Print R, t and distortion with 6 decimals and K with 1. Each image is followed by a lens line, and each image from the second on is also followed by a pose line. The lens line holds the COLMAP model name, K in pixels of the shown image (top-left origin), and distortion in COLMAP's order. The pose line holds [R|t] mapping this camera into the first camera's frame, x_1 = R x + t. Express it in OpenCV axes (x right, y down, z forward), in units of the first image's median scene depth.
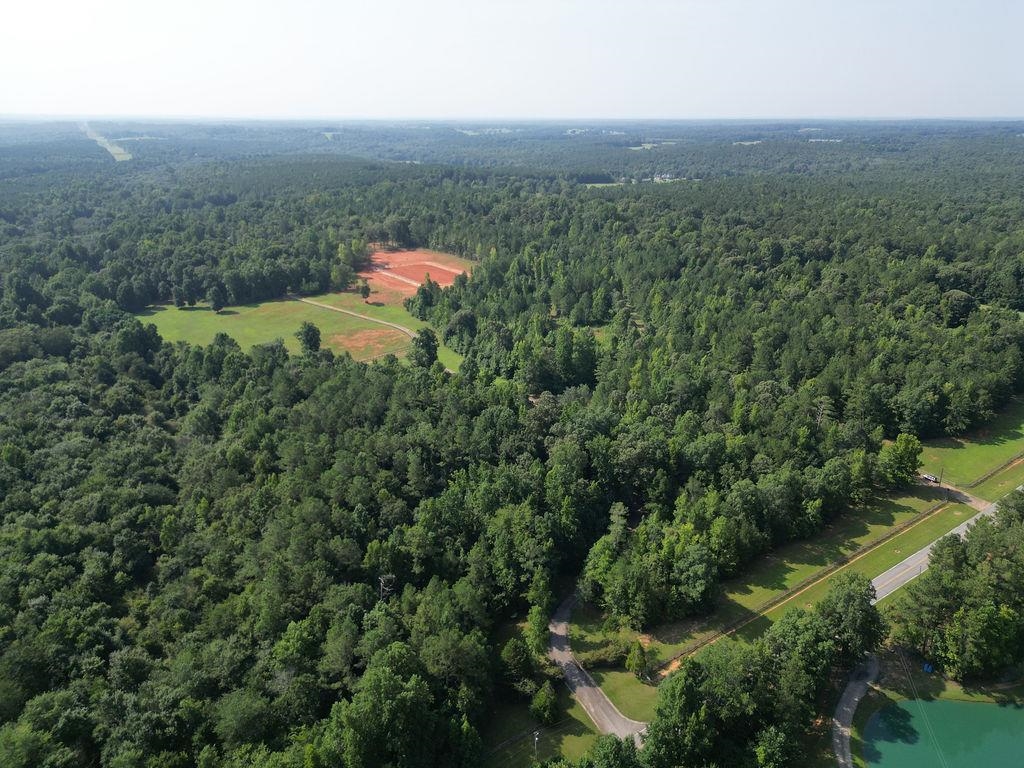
lens RADIAL K [[709.7, 0, 512.0], [0, 709.7, 384.0], [0, 0, 1]] dist [0.066720, -0.059425]
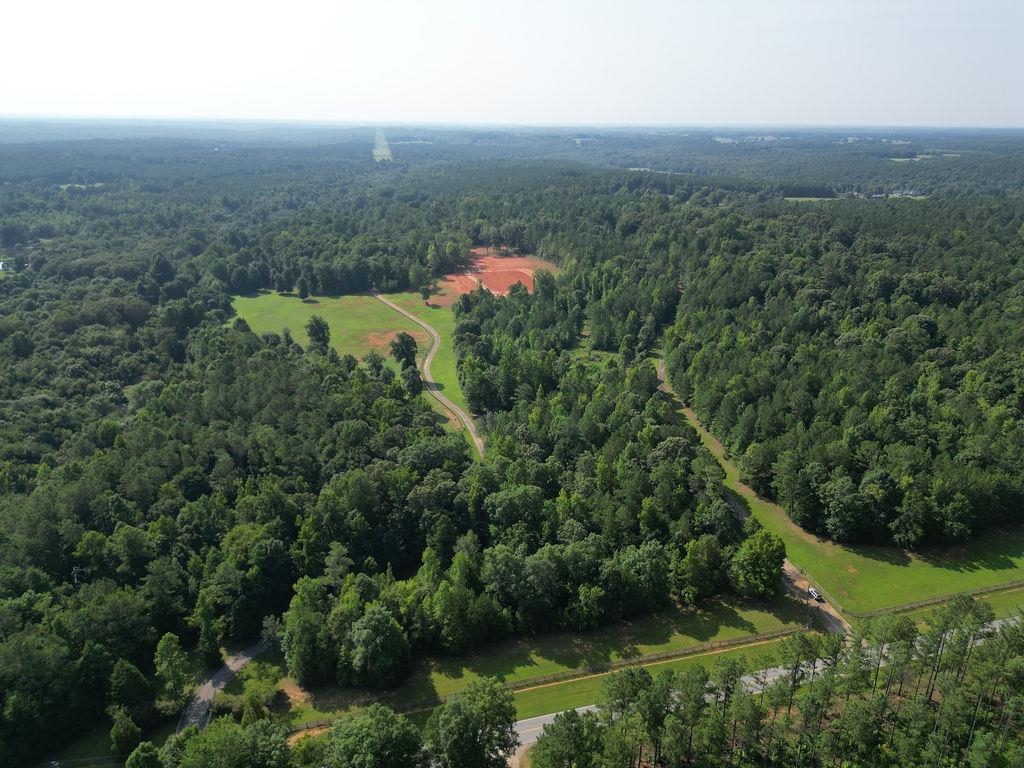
lens RADIAL K [[709.7, 0, 512.0], [0, 709.7, 384.0], [0, 0, 1]] dist [0.066720, -0.059425]
pose [[0.936971, 0.128838, -0.324785, 0.256316], [-0.131570, 0.991213, 0.013635, -0.030856], [0.323688, 0.029957, 0.945690, 0.083373]]
